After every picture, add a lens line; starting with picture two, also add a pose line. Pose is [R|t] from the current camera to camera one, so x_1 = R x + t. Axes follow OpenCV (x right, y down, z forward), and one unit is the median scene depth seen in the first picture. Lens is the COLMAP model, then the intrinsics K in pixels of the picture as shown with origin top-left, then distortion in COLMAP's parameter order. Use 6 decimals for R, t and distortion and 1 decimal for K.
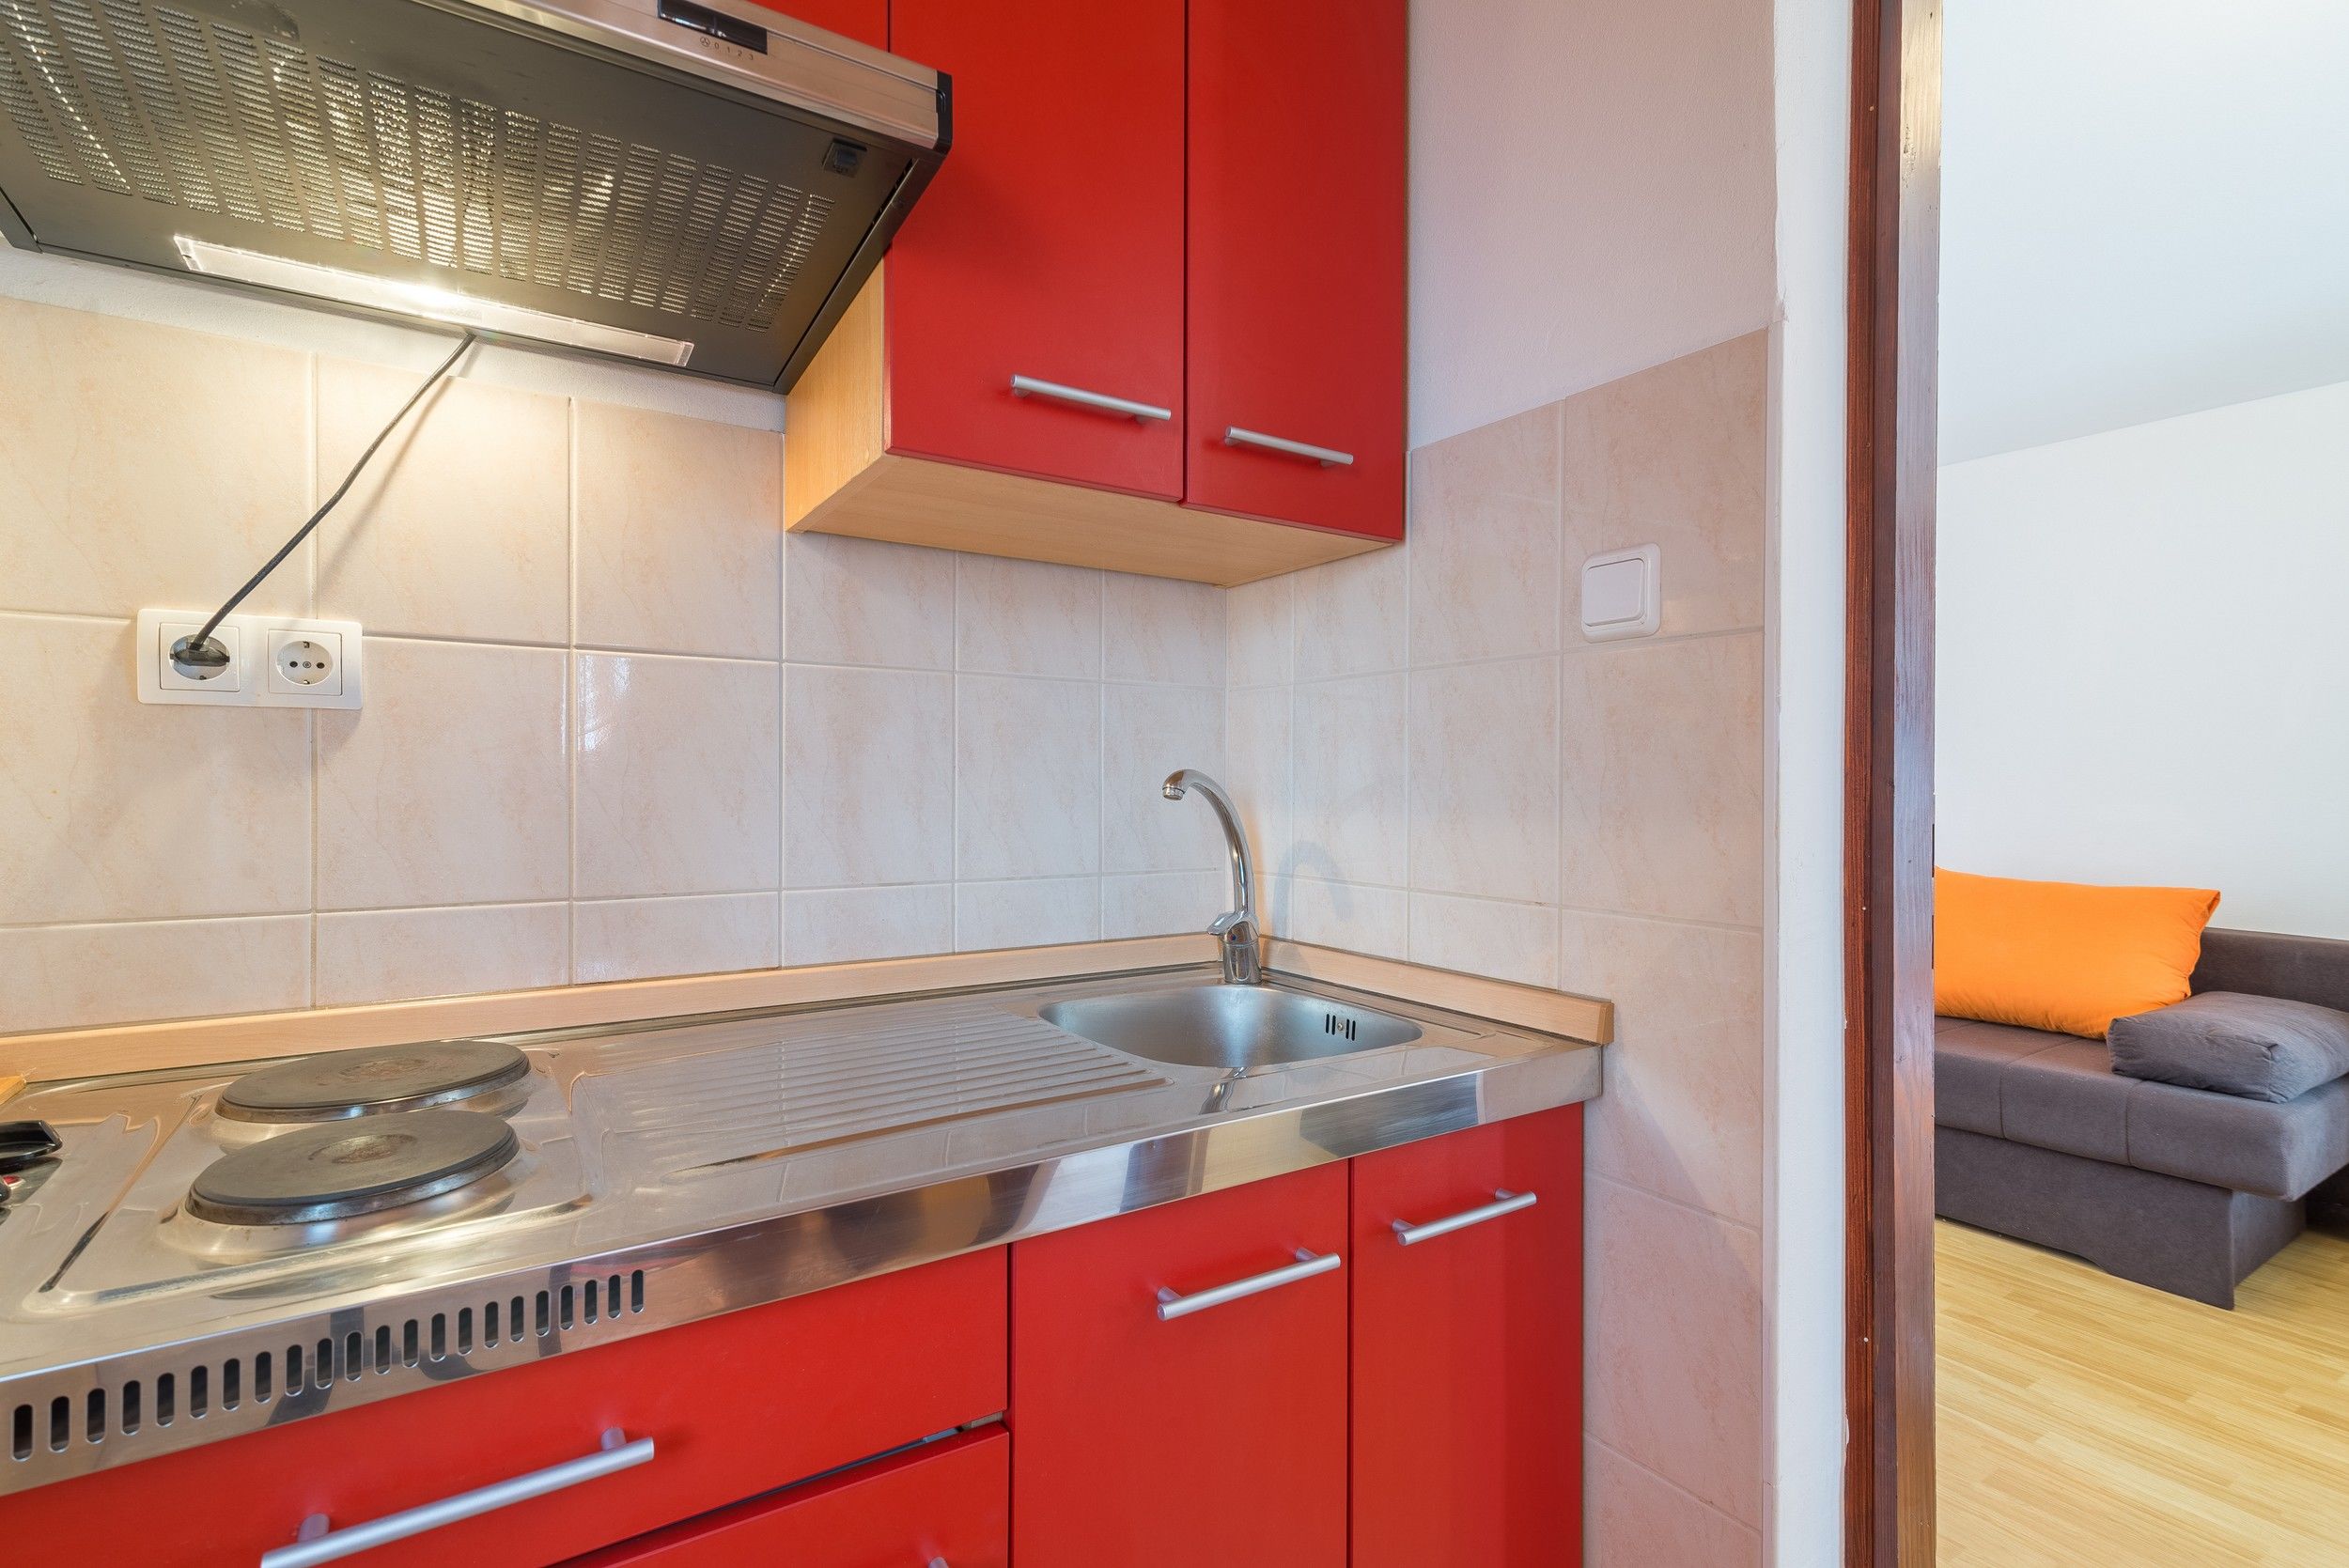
lens RADIAL K [[1078.8, 0, 1174.3], [0, 1078.8, 792.9], [0, 0, 1]] dist [-0.000995, -0.000103]
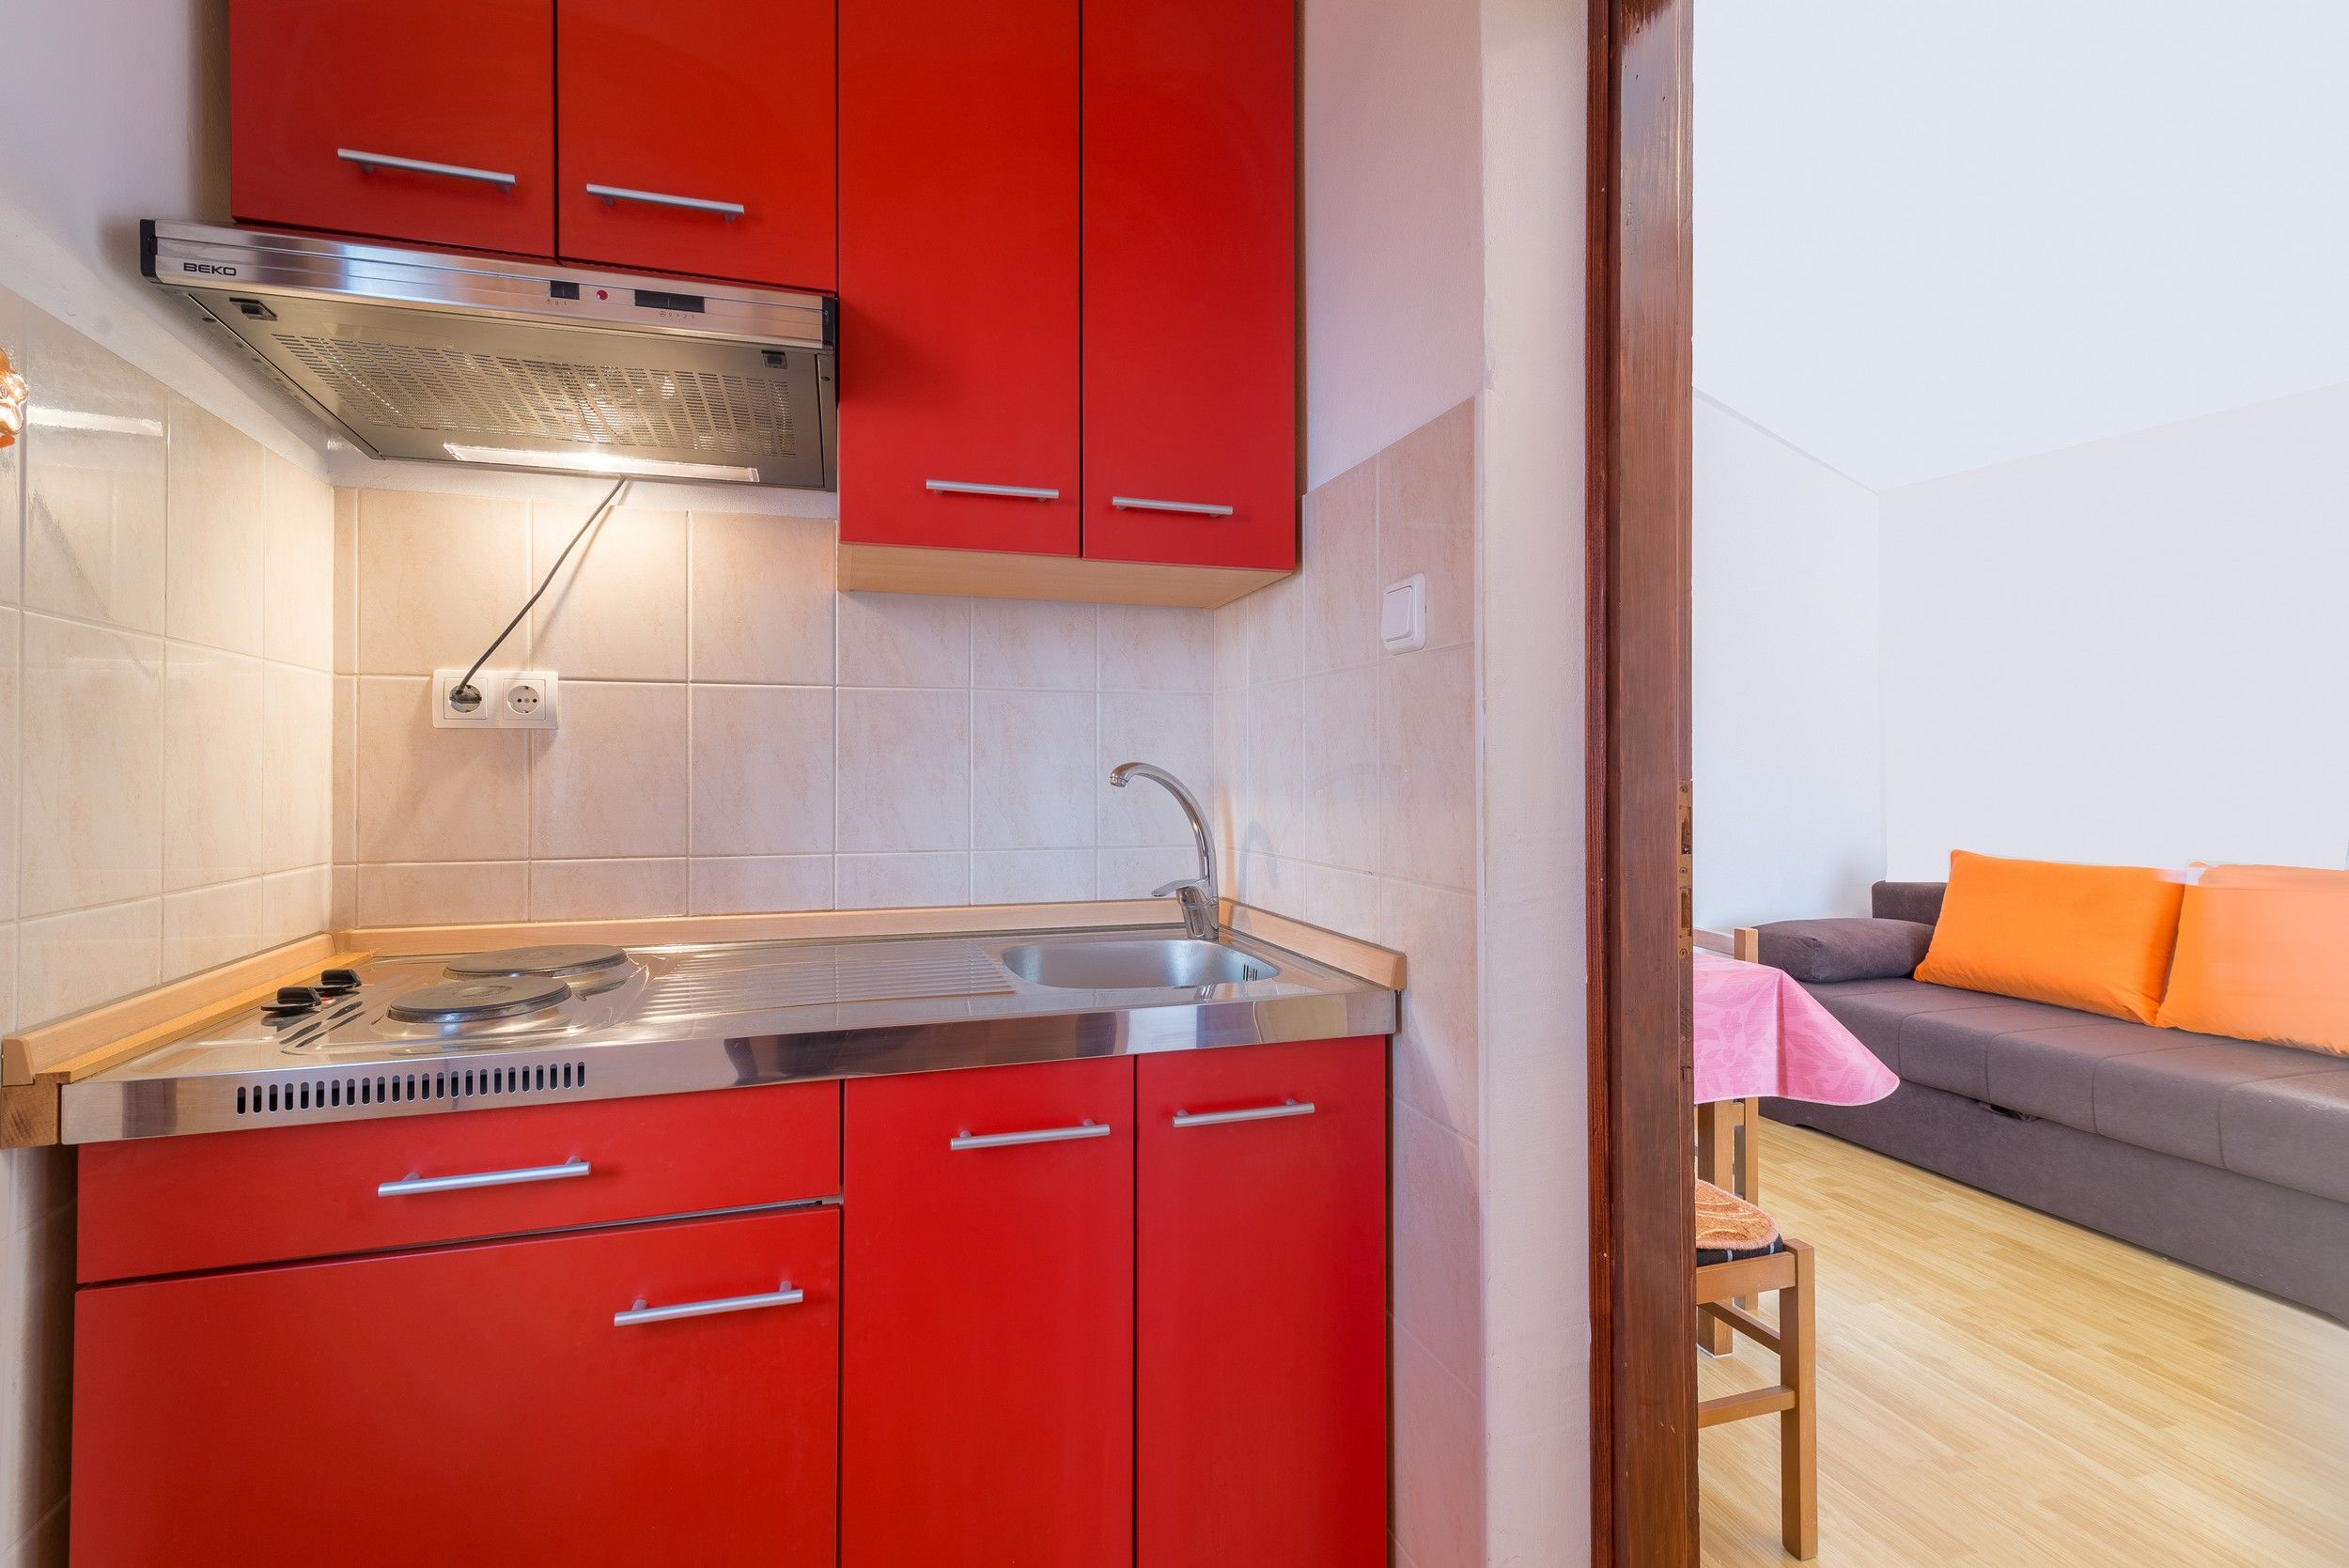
lens RADIAL K [[1058.0, 0, 1160.5], [0, 1058.0, 772.0], [0, 0, 1]] dist [-0.001110, -0.000351]
pose [[0.961989, -0.005482, -0.273034, 0.470505], [0.002831, 0.999945, -0.010103, 0.002384], [0.273074, 0.008946, 0.961951, -0.209103]]
